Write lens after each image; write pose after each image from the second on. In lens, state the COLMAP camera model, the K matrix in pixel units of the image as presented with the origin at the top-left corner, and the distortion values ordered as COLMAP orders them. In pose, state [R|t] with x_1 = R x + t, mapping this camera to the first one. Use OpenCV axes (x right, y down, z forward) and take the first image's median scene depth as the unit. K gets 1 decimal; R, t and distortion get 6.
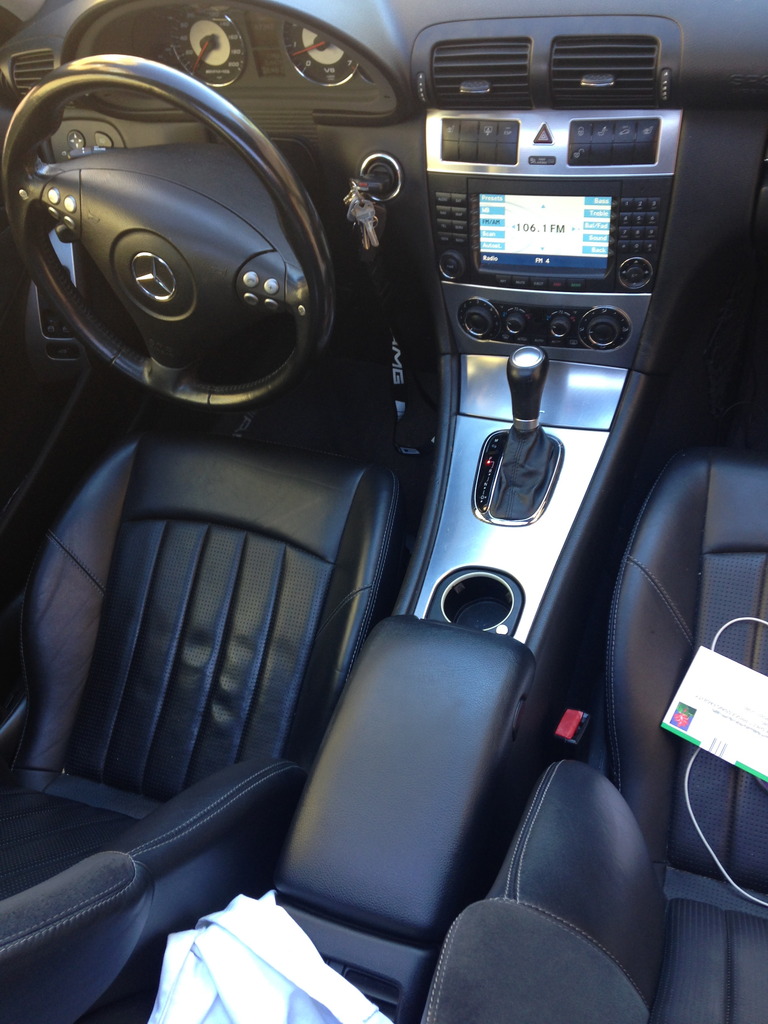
lens RADIAL K [[917.9, 0, 384.0], [0, 917.9, 512.0], [0, 0, 1]] dist [0.160925, -0.228129]
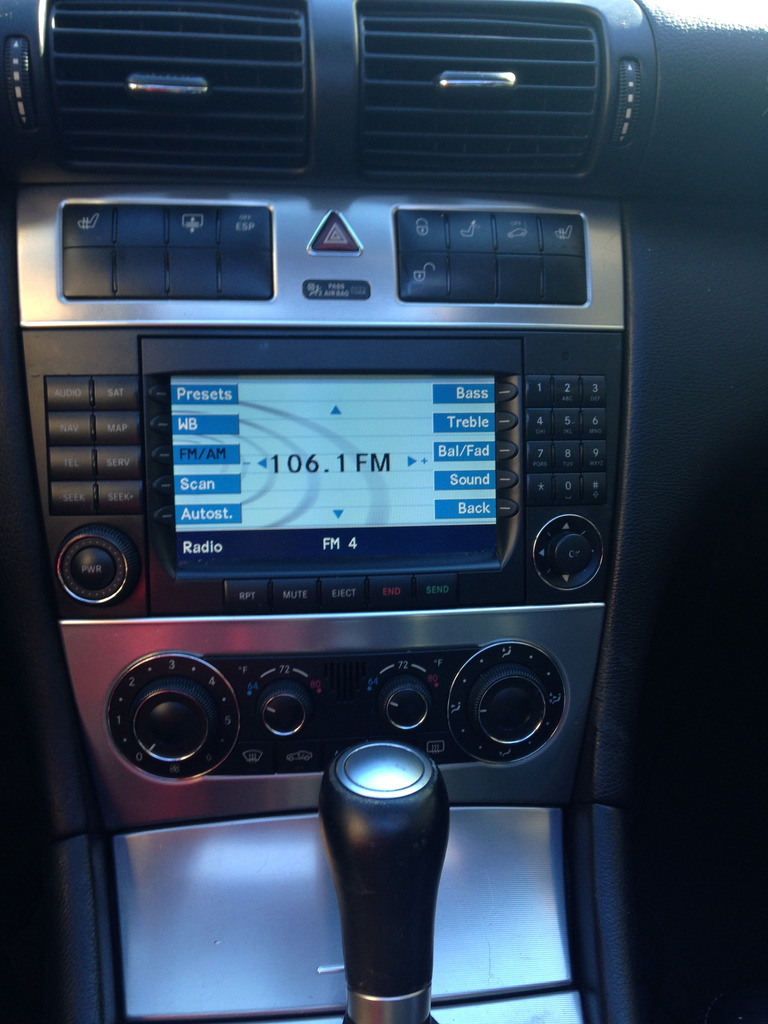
lens RADIAL K [[917.9, 0, 384.0], [0, 917.9, 512.0], [0, 0, 1]] dist [0.160925, -0.228129]
pose [[0.877730, 0.042813, 0.477239, -0.002434], [0.225525, 0.841866, -0.490306, -0.084275], [-0.422763, 0.537986, 0.729276, 0.705968]]
